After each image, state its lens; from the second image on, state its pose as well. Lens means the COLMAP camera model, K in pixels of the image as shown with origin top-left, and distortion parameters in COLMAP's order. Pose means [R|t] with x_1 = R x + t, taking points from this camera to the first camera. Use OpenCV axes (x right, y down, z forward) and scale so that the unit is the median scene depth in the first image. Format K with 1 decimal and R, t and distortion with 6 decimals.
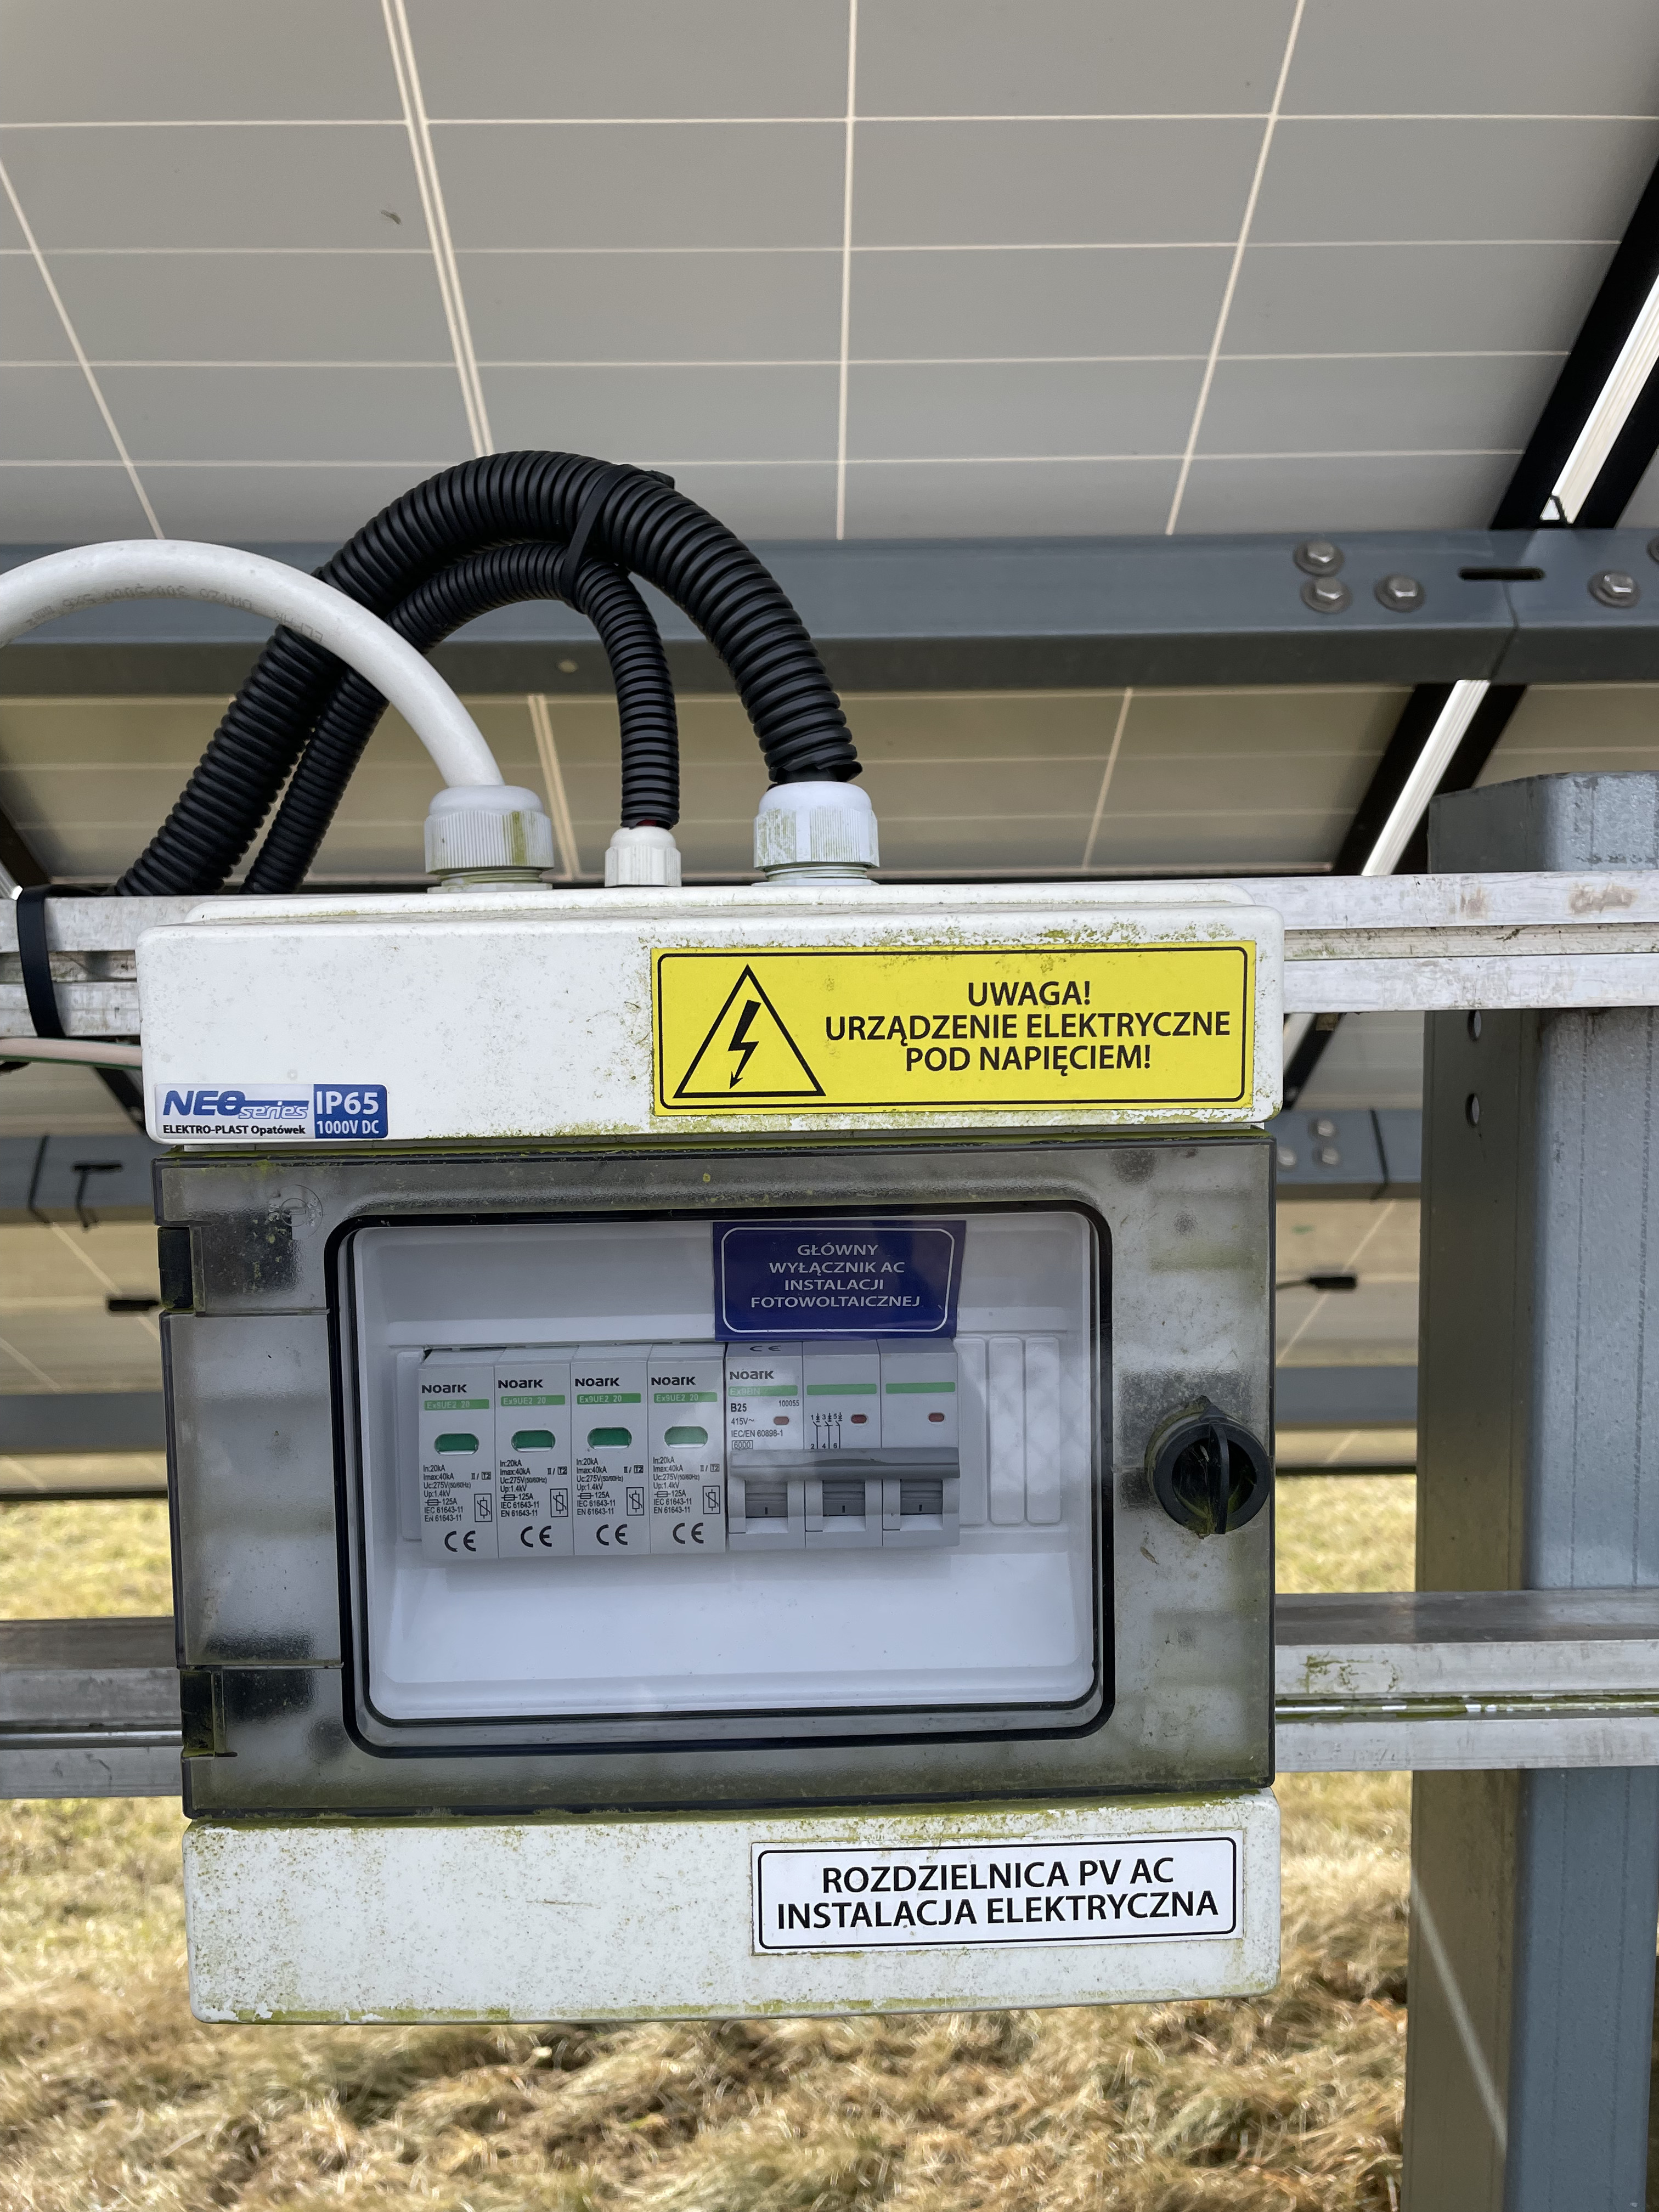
lens RADIAL K [[1678.6, 0, 839.2], [0, 1678.6, 1104.9], [0, 0, 1]] dist [0.093953, -0.126753]
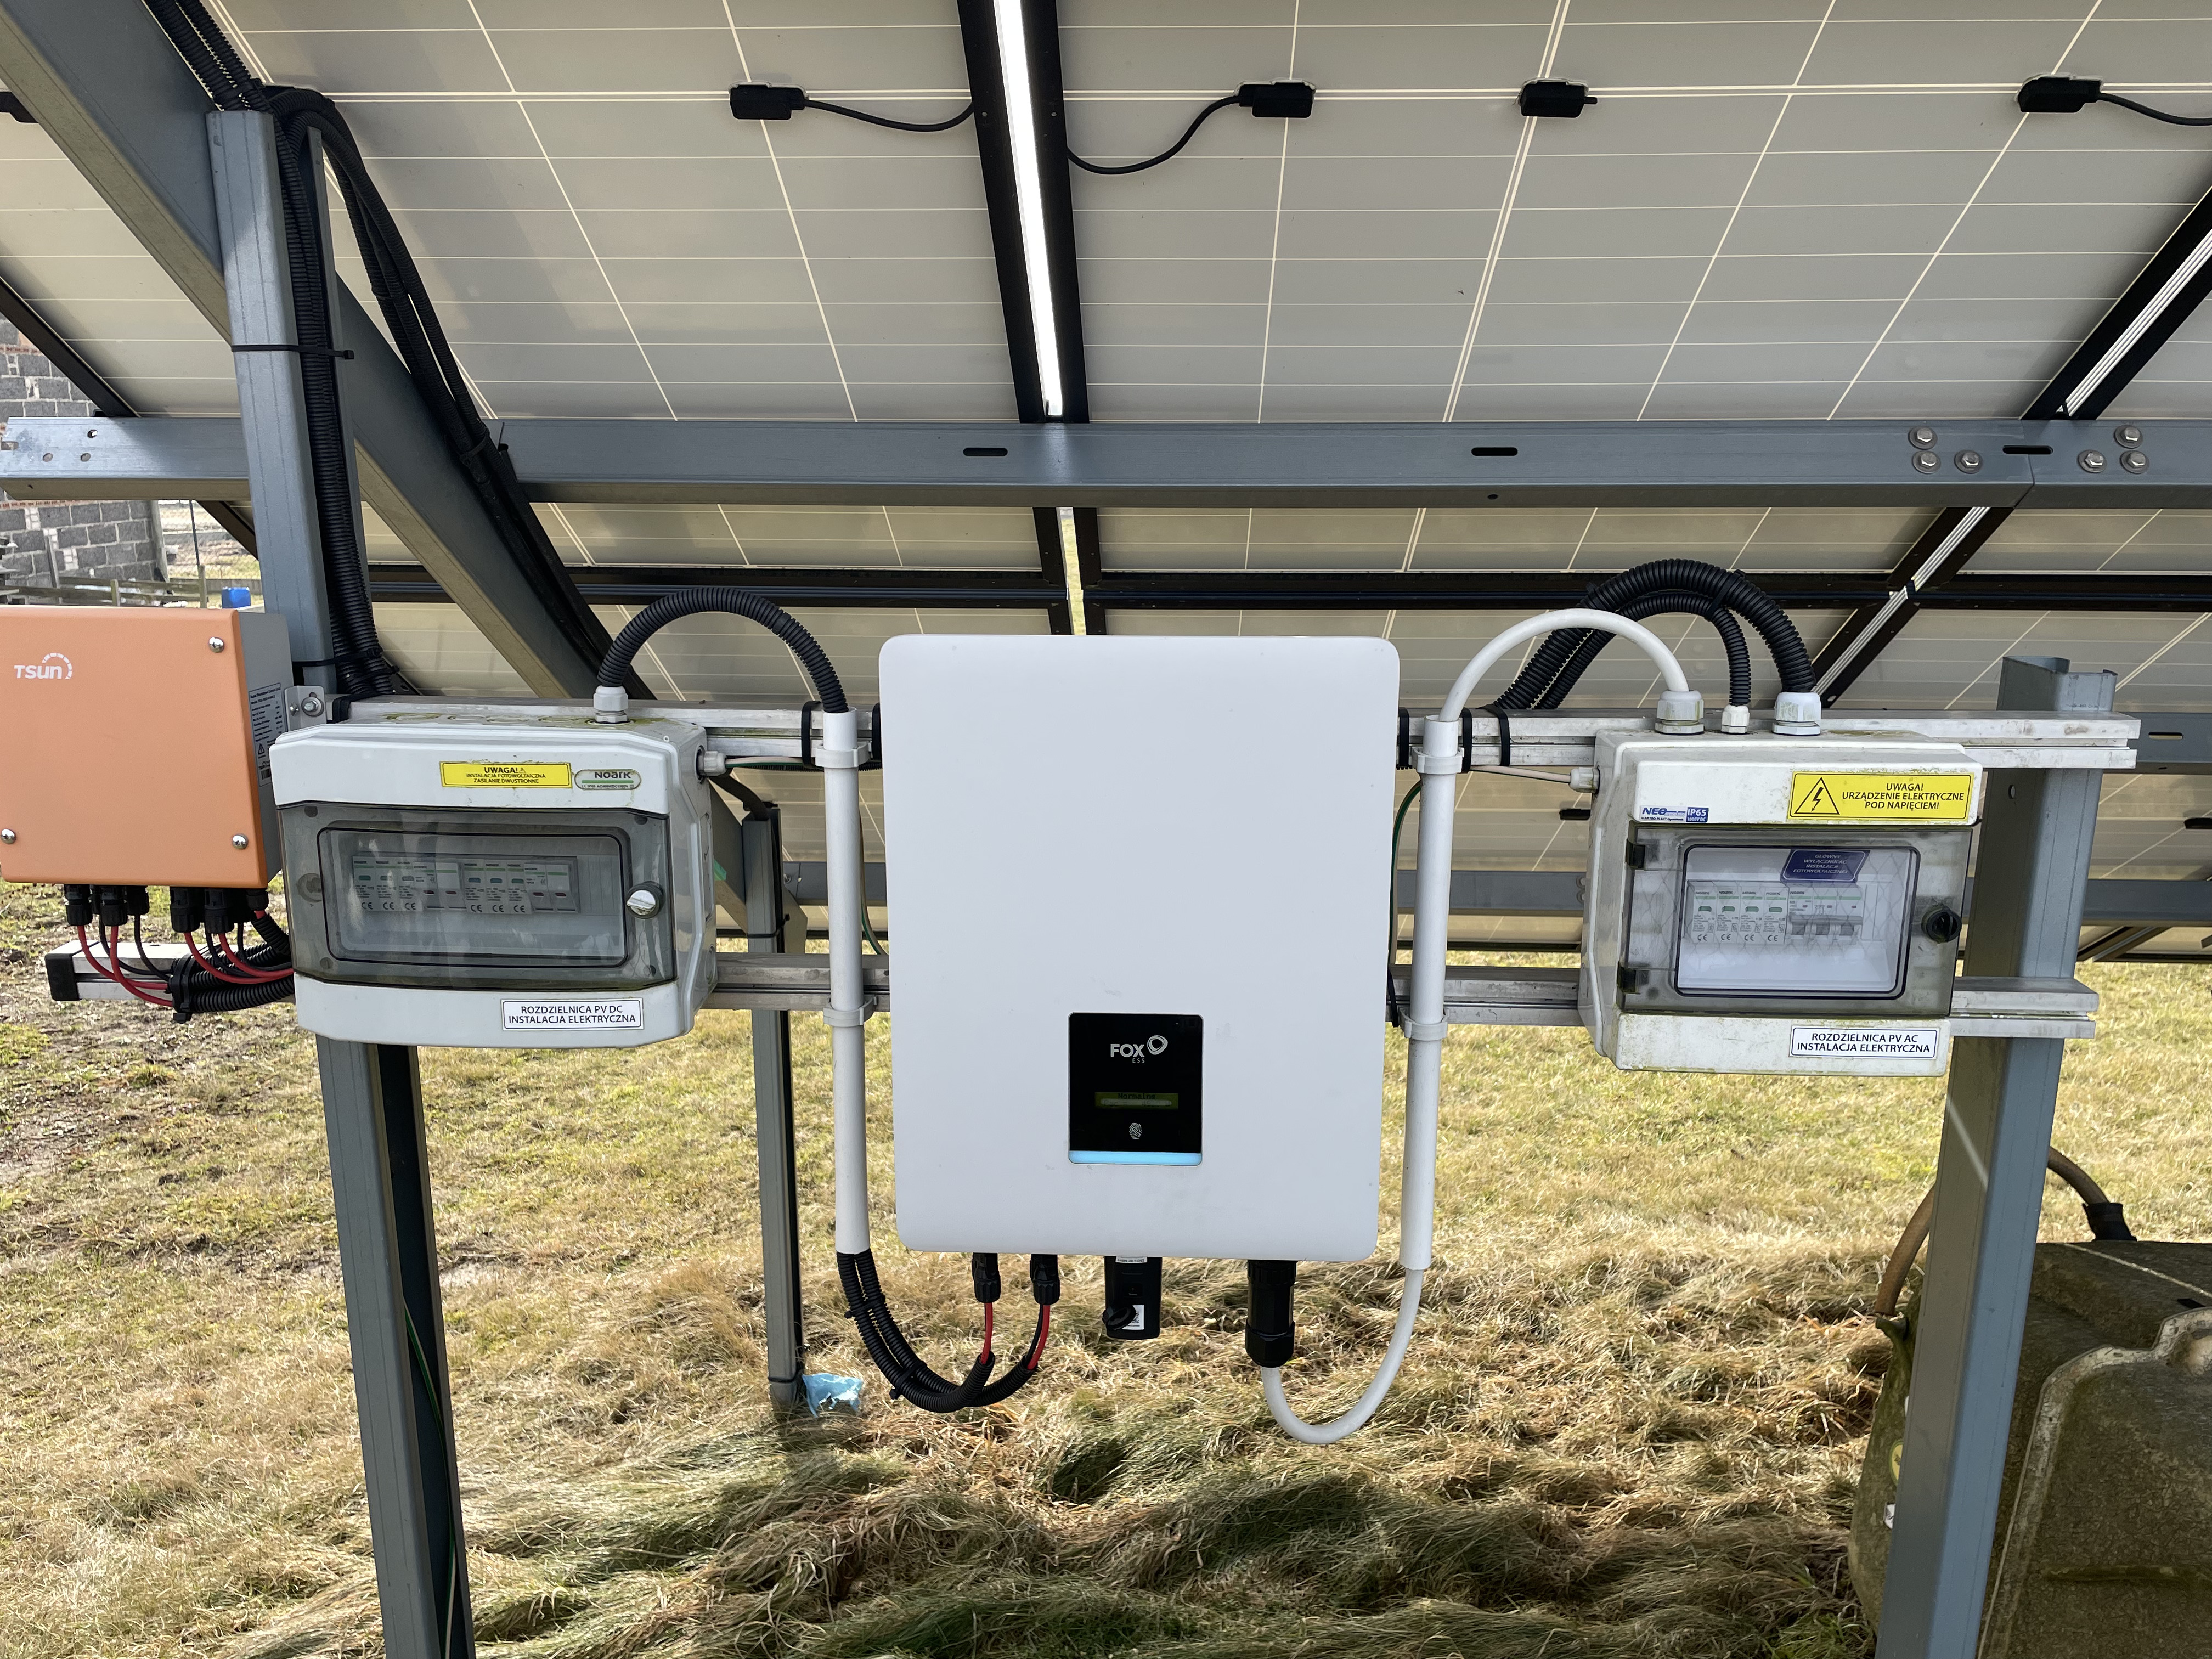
lens RADIAL K [[1678.6, 0, 1106.0], [0, 1678.6, 829.5], [0, 0, 1]] dist [0.093953, -0.126753]
pose [[0.997562, 0.029626, -0.063185, -0.896422], [-0.020178, 0.989191, 0.145236, -0.313929], [0.066805, -0.143607, 0.987377, -1.773825]]
